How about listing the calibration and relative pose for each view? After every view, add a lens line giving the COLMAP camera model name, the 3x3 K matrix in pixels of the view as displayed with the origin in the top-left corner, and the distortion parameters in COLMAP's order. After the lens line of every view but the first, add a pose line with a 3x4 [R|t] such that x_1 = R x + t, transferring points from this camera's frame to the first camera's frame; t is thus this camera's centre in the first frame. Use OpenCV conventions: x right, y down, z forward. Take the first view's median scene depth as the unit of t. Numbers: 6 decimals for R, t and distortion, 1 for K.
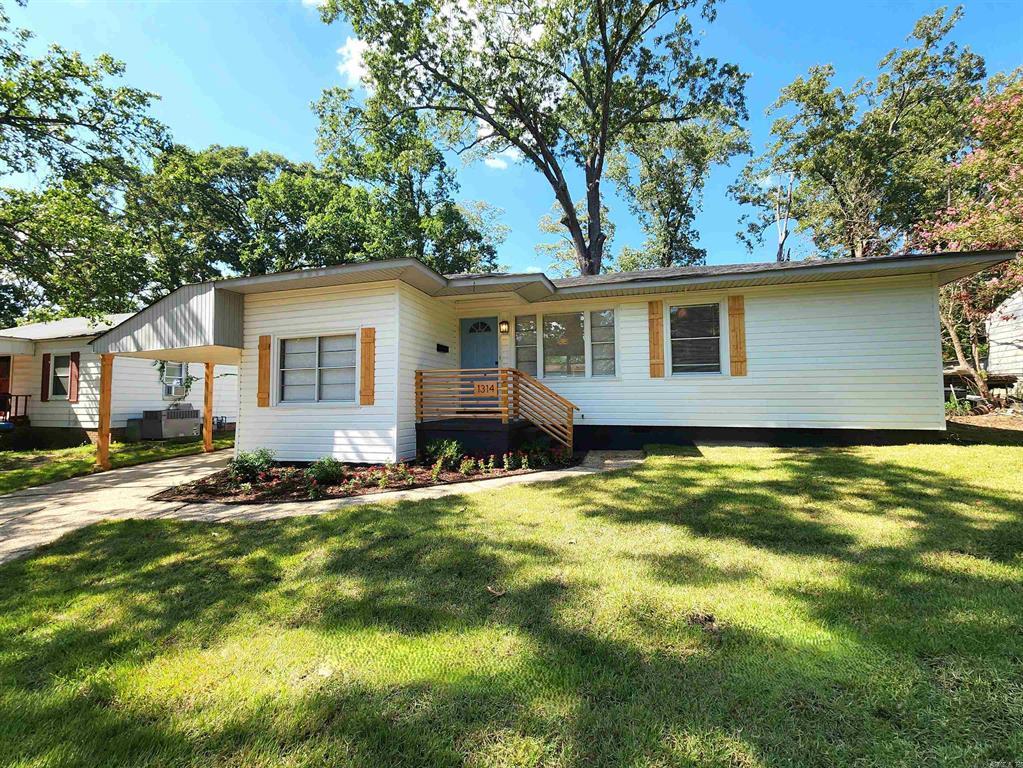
lens RADIAL K [[435.5, 0, 508.5], [0, 435.5, 383.8], [0, 0, 1]] dist [0.000727, -0.000177]
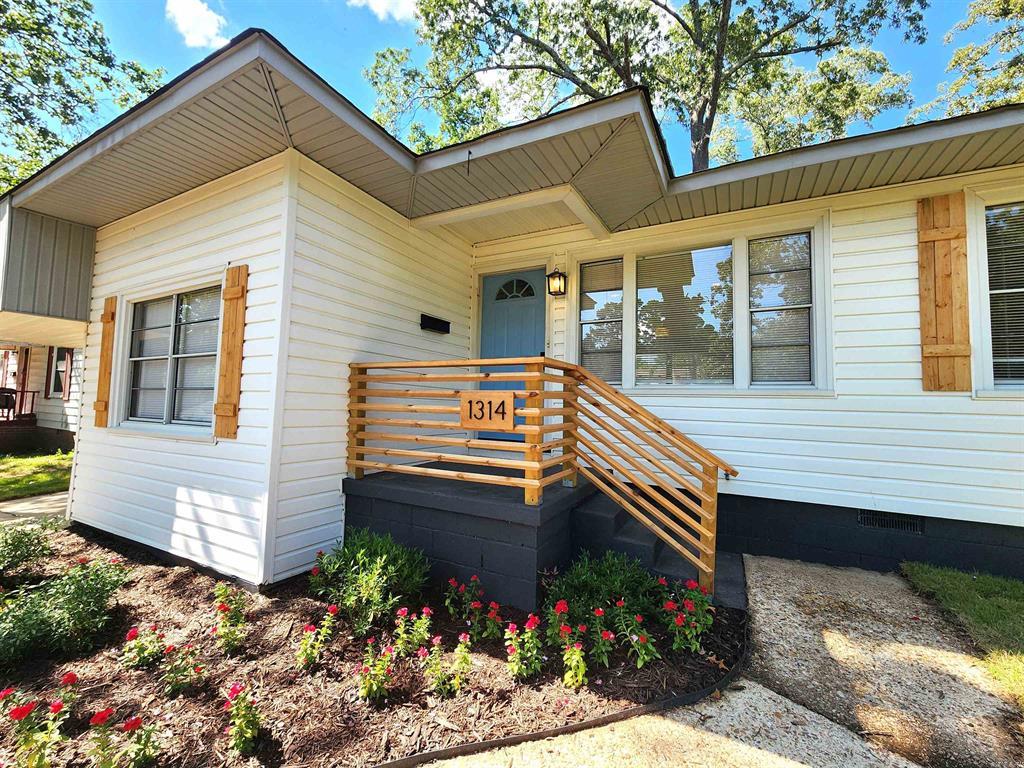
lens RADIAL K [[421.9, 0, 506.6], [0, 421.9, 381.6], [0, 0, 1]] dist [0.001484, 0.000397]
pose [[0.979415, 0.021081, -0.200752, 0.031311], [-0.024347, 0.999608, -0.013816, -0.007302], [0.200382, 0.018419, 0.979545, 0.476792]]
